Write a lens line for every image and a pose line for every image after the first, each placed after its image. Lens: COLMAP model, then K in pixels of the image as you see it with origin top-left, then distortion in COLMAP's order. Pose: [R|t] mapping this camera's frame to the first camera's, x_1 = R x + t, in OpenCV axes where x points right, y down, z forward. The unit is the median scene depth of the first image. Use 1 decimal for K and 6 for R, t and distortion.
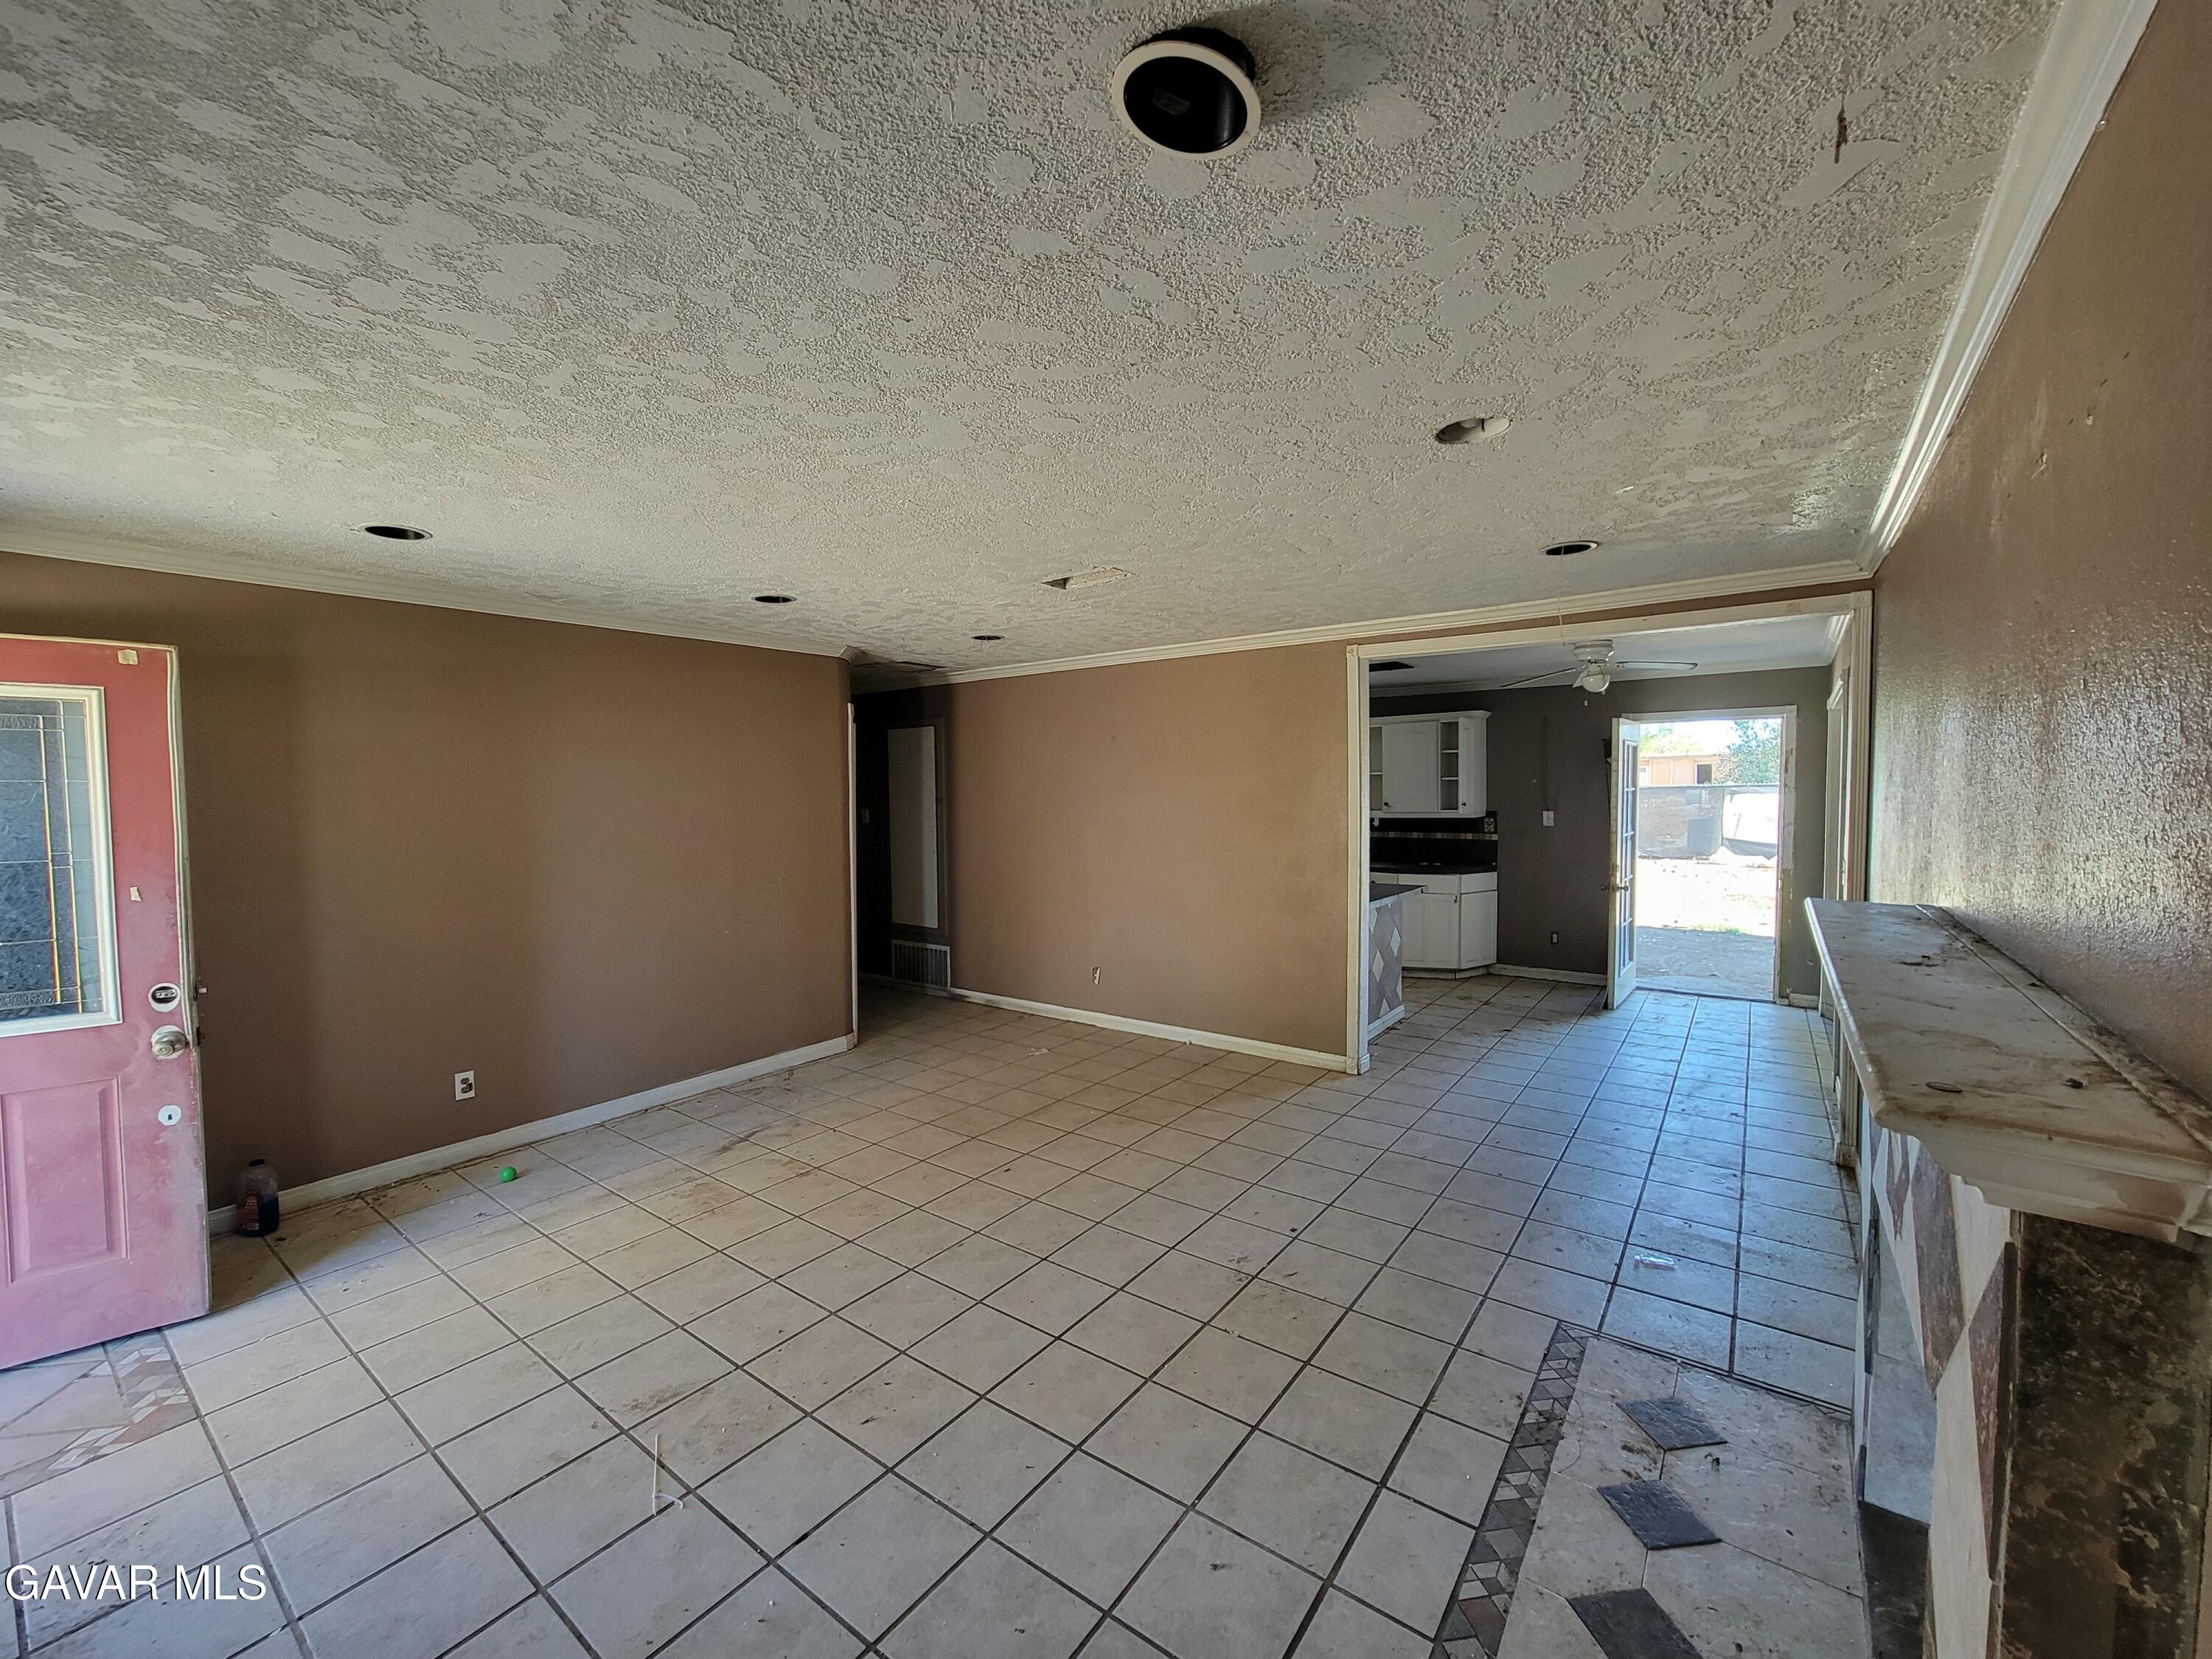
lens RADIAL K [[896.9, 0, 1102.3], [0, 896.9, 841.7], [0, 0, 1]] dist [-0.003530, 0.002617]
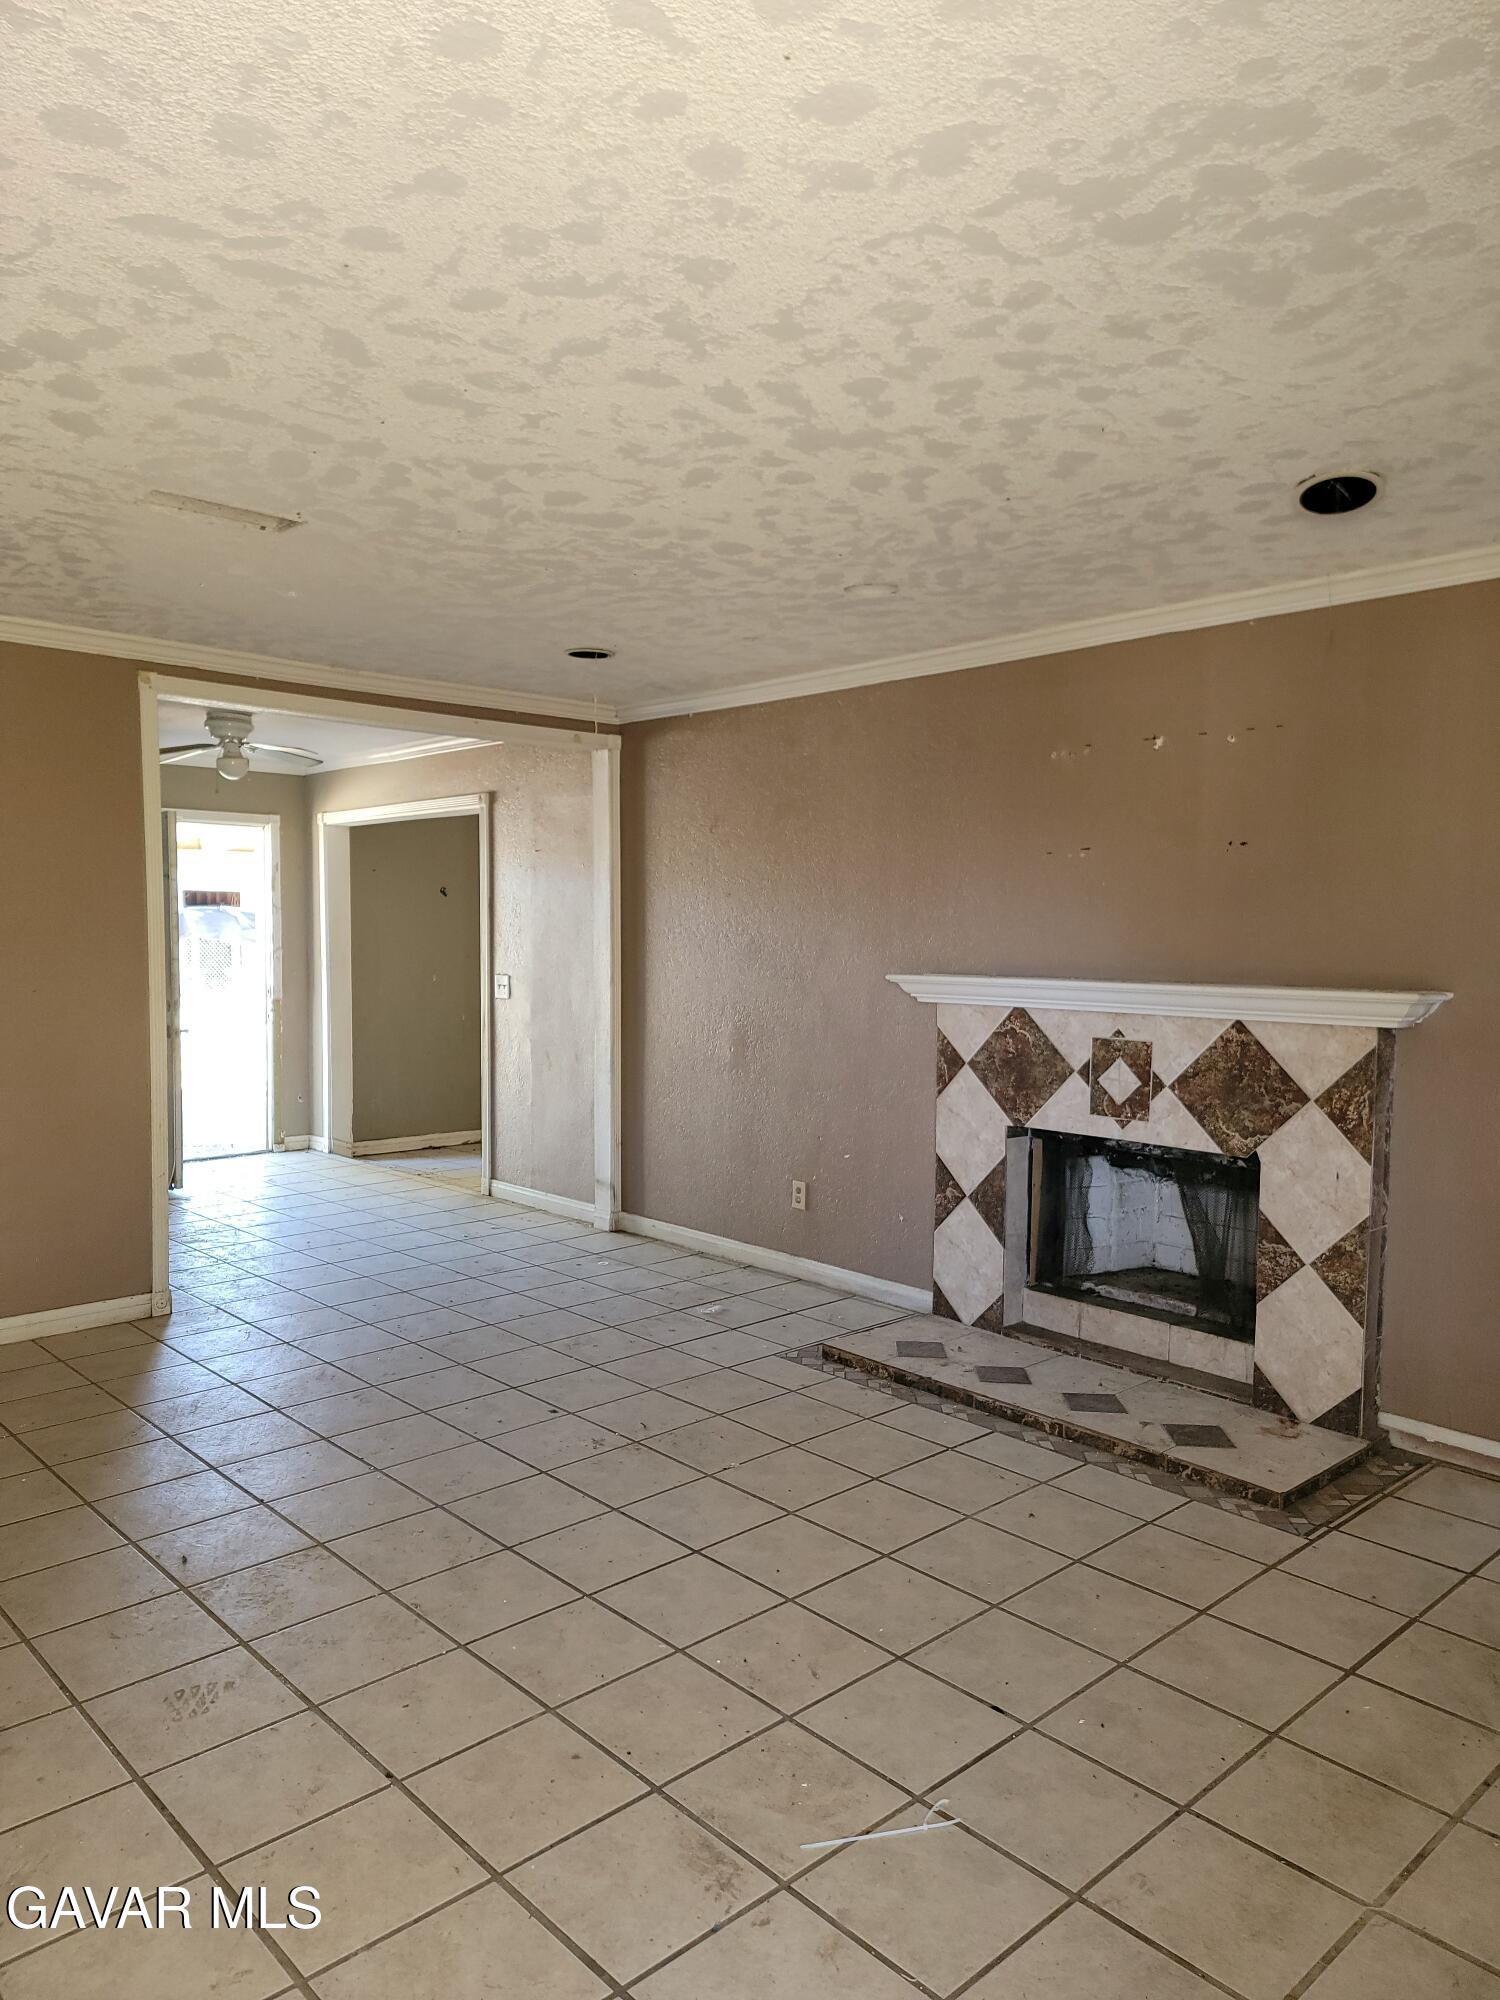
lens RADIAL K [[1381.5, 0, 746.6], [0, 1381.5, 1006.0], [0, 0, 1]] dist [0.071252, -0.049514]
pose [[0.178066, -0.045147, 0.982982, -0.847692], [0.047916, 0.998160, 0.037164, 0.014222], [-0.982851, 0.040483, 0.179902, 0.482926]]
